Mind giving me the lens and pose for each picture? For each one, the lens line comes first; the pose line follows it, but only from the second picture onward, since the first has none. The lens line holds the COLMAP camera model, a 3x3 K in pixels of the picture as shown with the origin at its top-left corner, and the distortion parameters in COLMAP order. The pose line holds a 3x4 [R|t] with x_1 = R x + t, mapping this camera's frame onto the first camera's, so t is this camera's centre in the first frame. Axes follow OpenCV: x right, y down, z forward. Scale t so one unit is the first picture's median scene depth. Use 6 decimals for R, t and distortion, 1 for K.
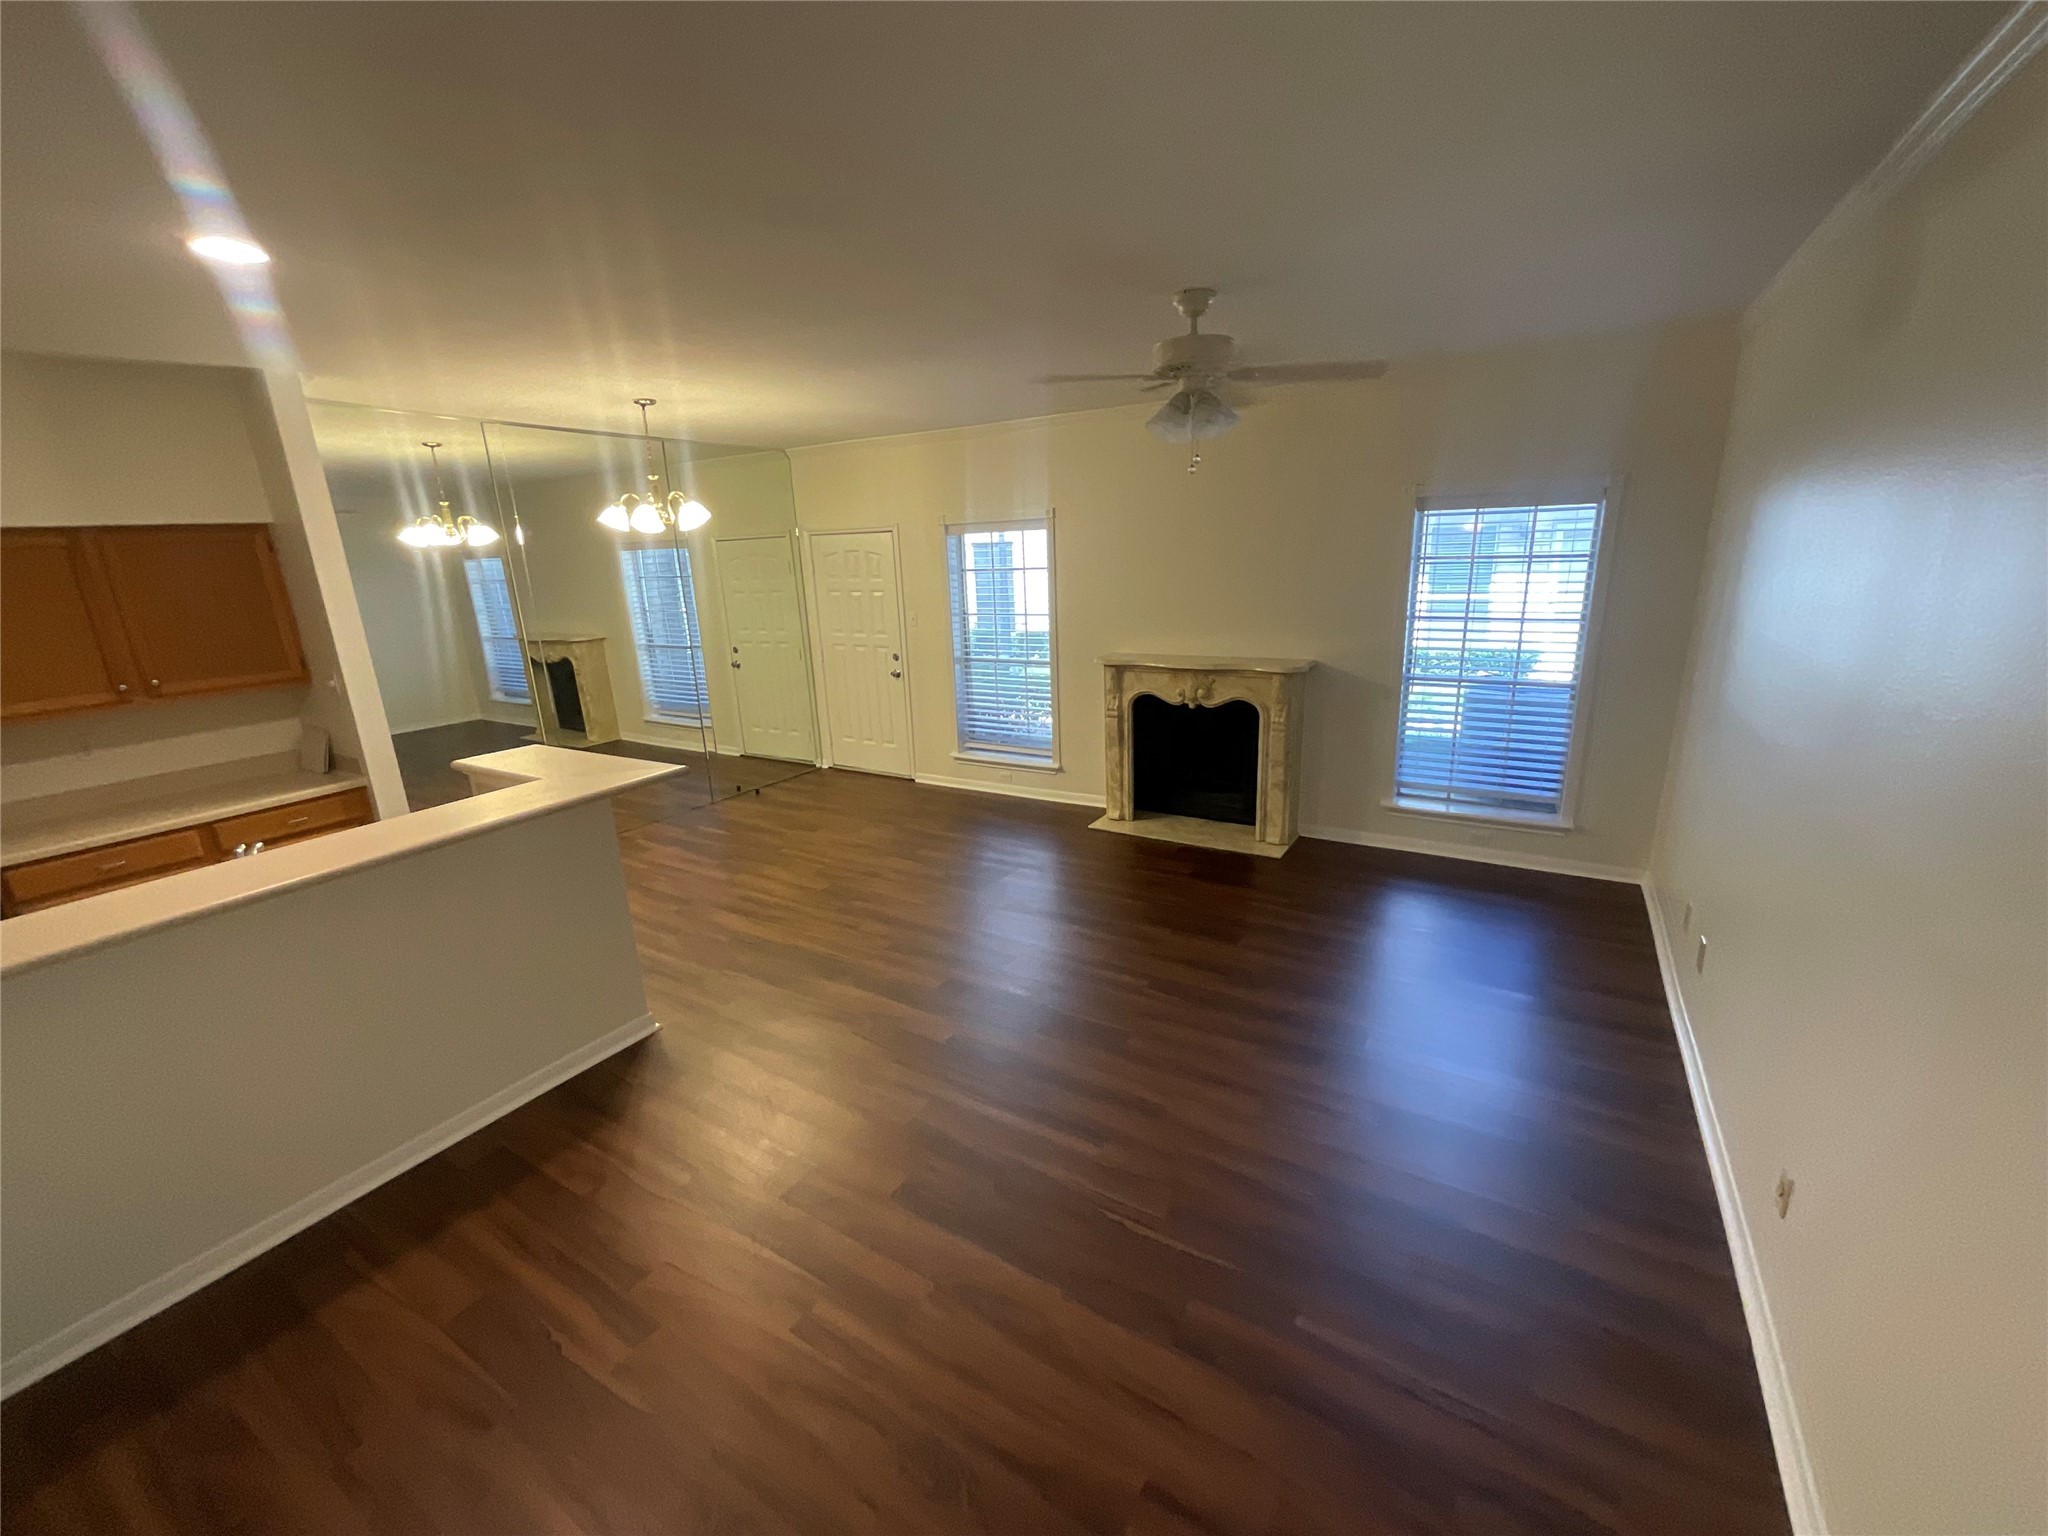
lens RADIAL K [[838.1, 0, 1025.0], [0, 838.1, 779.7], [0, 0, 1]] dist [0.004841, -0.002137]
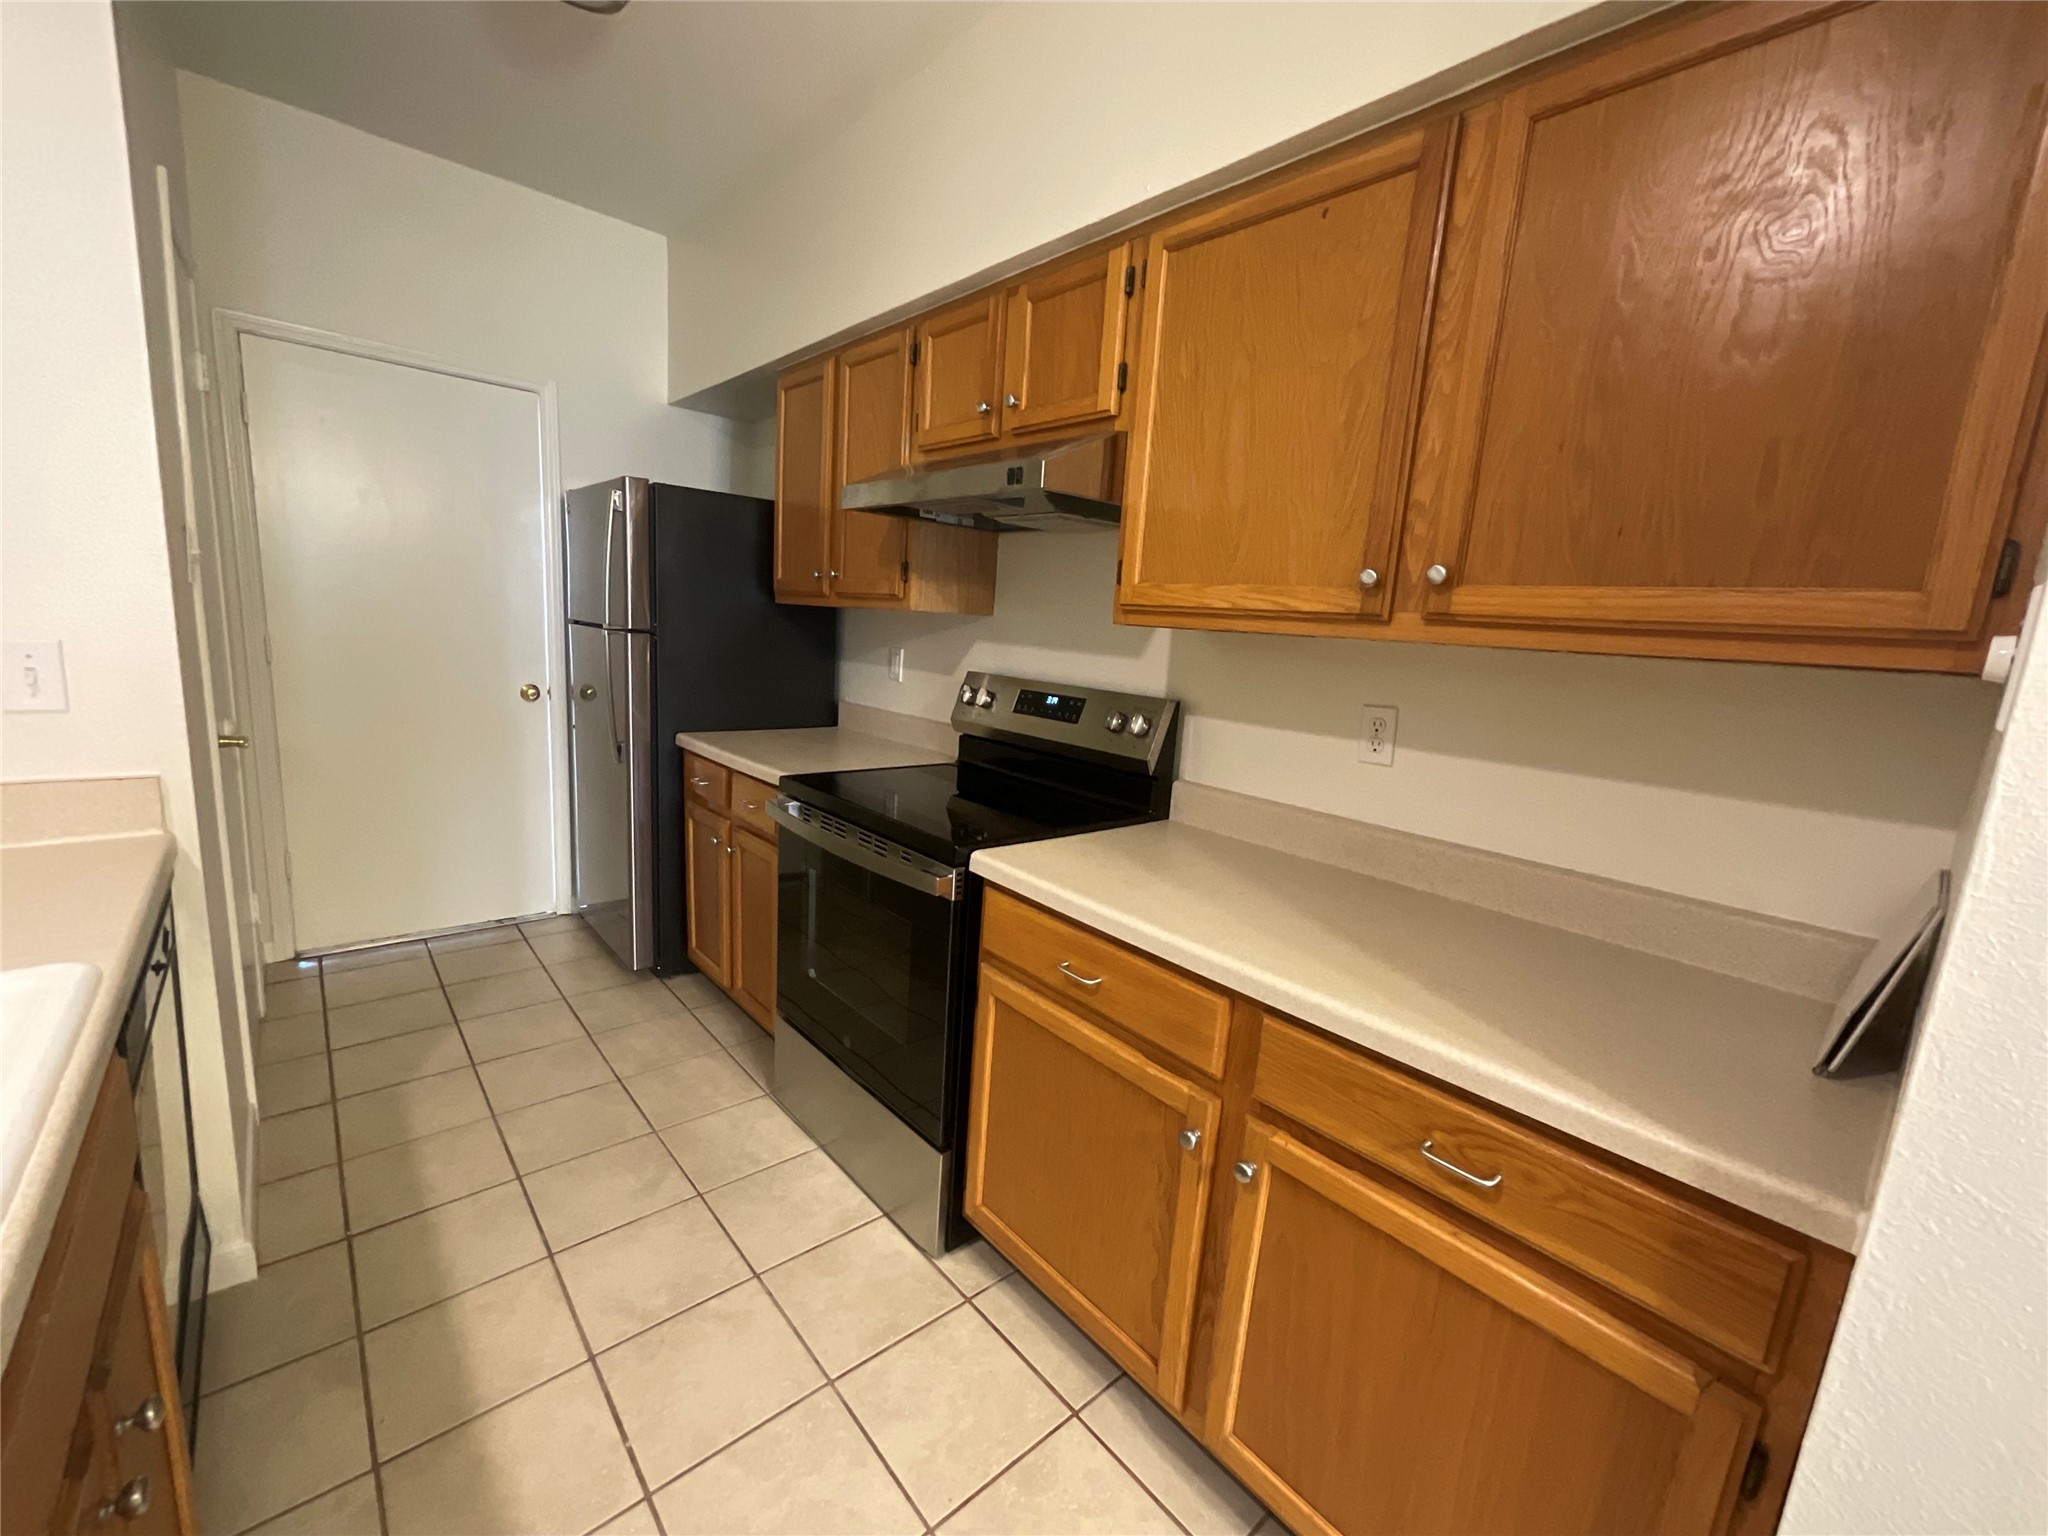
lens RADIAL K [[838.1, 0, 1014.1], [0, 838.1, 756.5], [0, 0, 1]] dist [0.004841, -0.002137]
pose [[-0.305143, 0.173292, -0.936407, -0.459323], [-0.311806, 0.910922, 0.270183, -0.060123], [0.899814, 0.374421, -0.223928, 0.654494]]
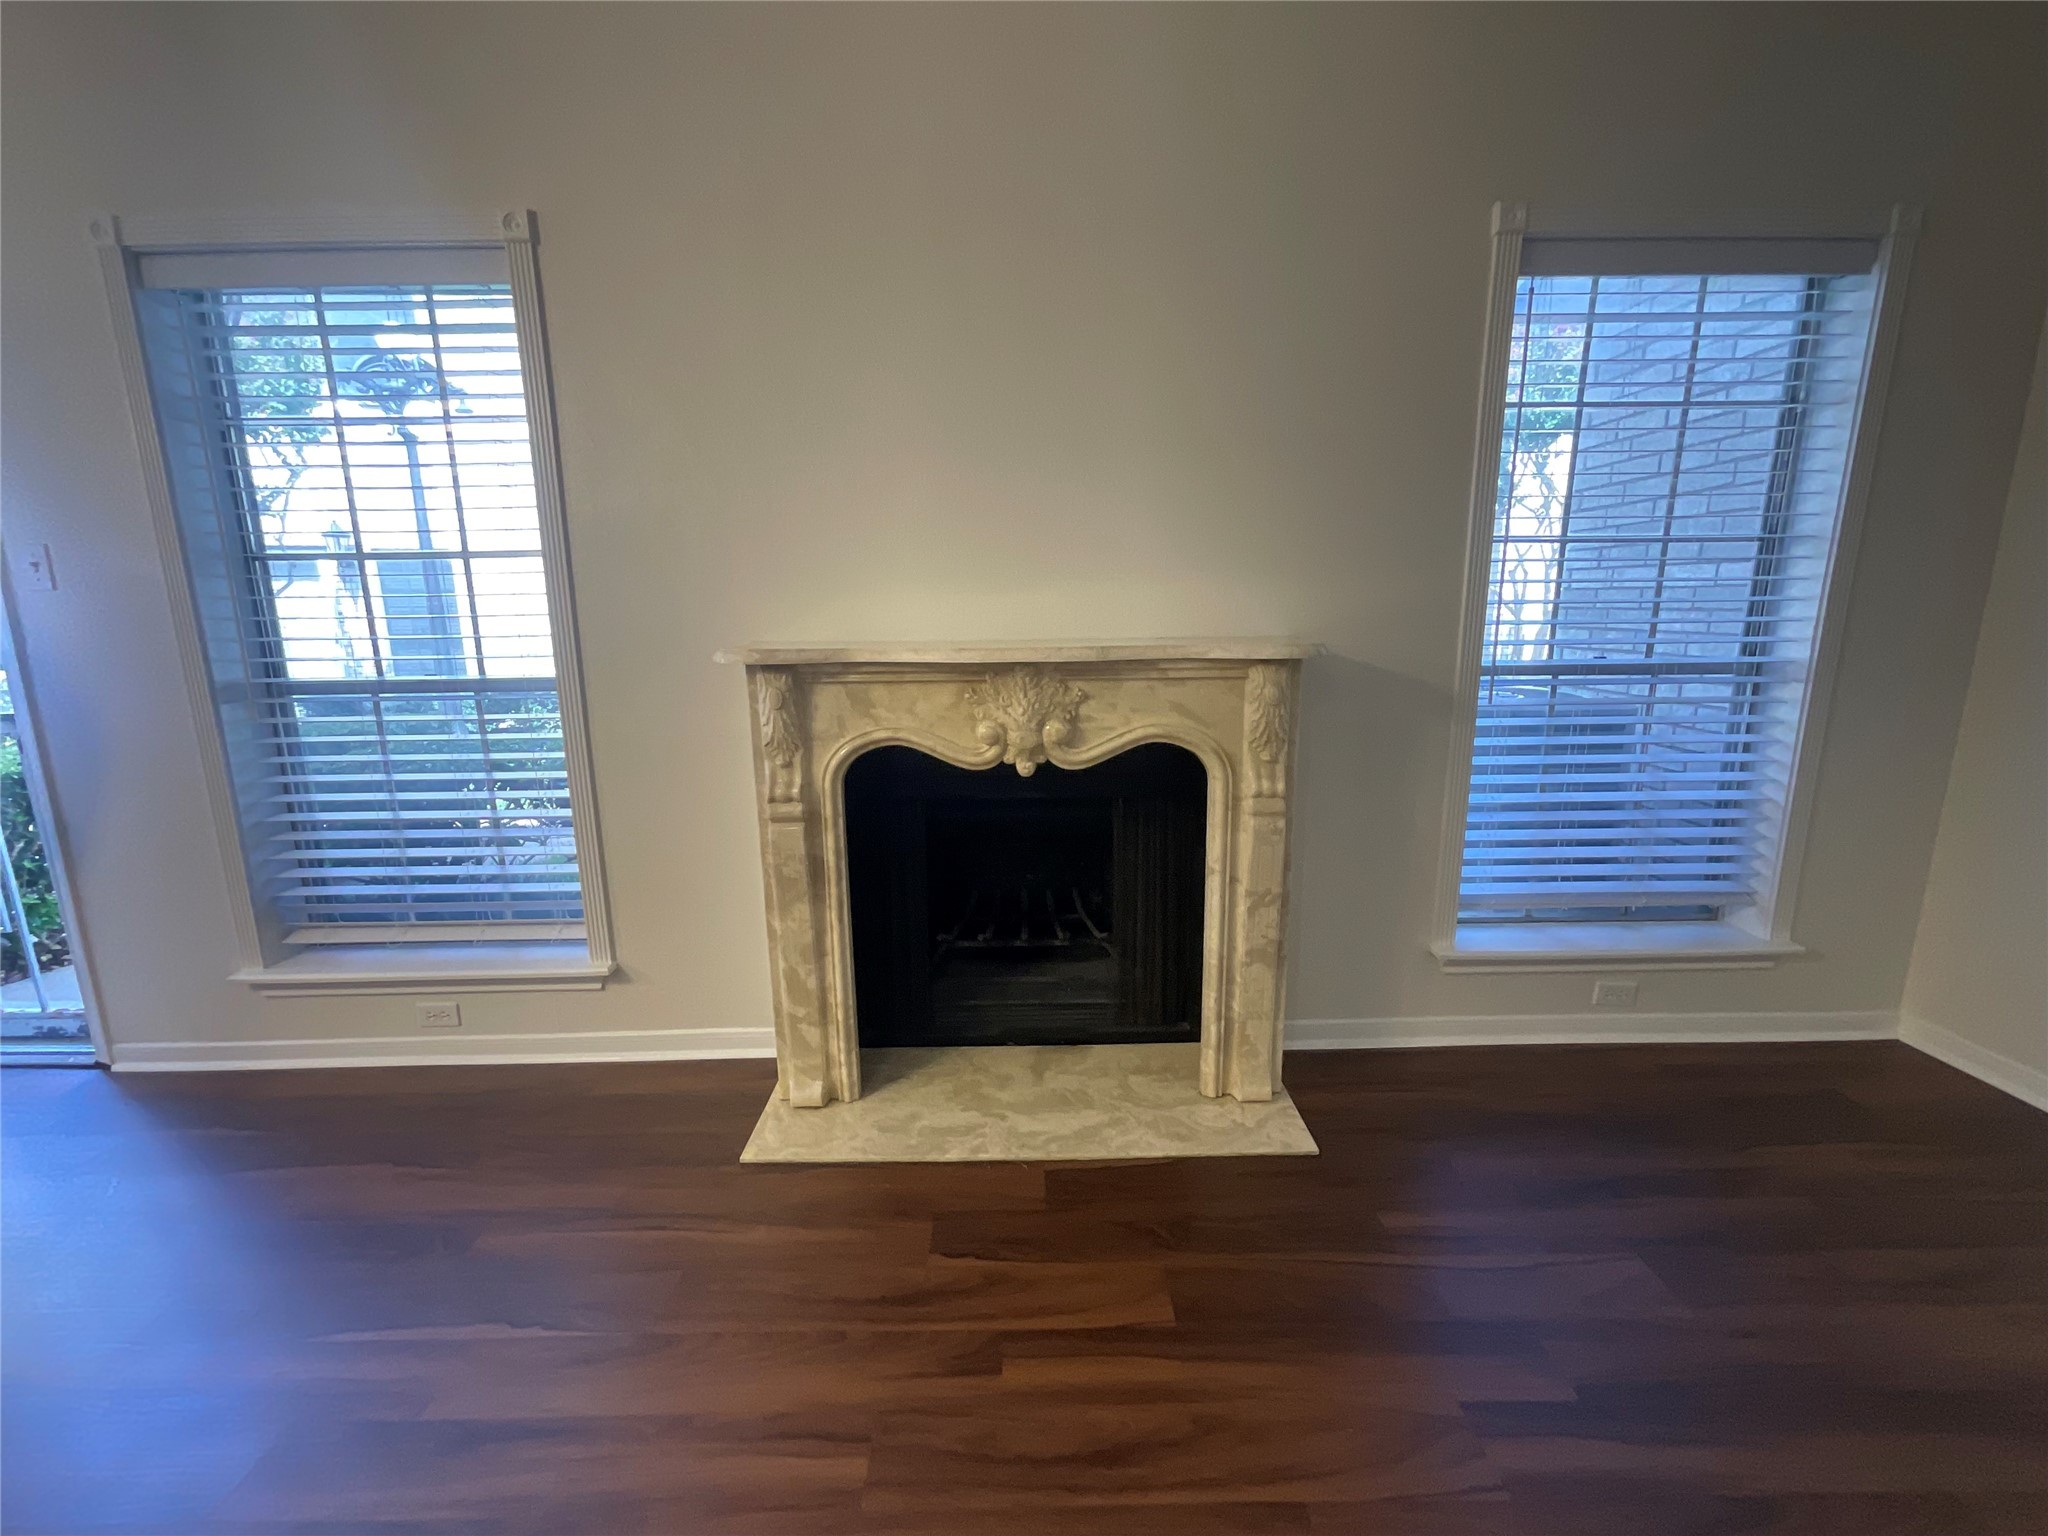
lens RADIAL K [[838.1, 0, 1036.1], [0, 838.1, 767.9], [0, 0, 1]] dist [0.004841, -0.002137]
pose [[0.847486, -0.071884, 0.525928, 0.013254], [0.124843, 0.989988, -0.065861, -0.063821], [-0.515928, 0.121474, 0.847975, 0.689043]]
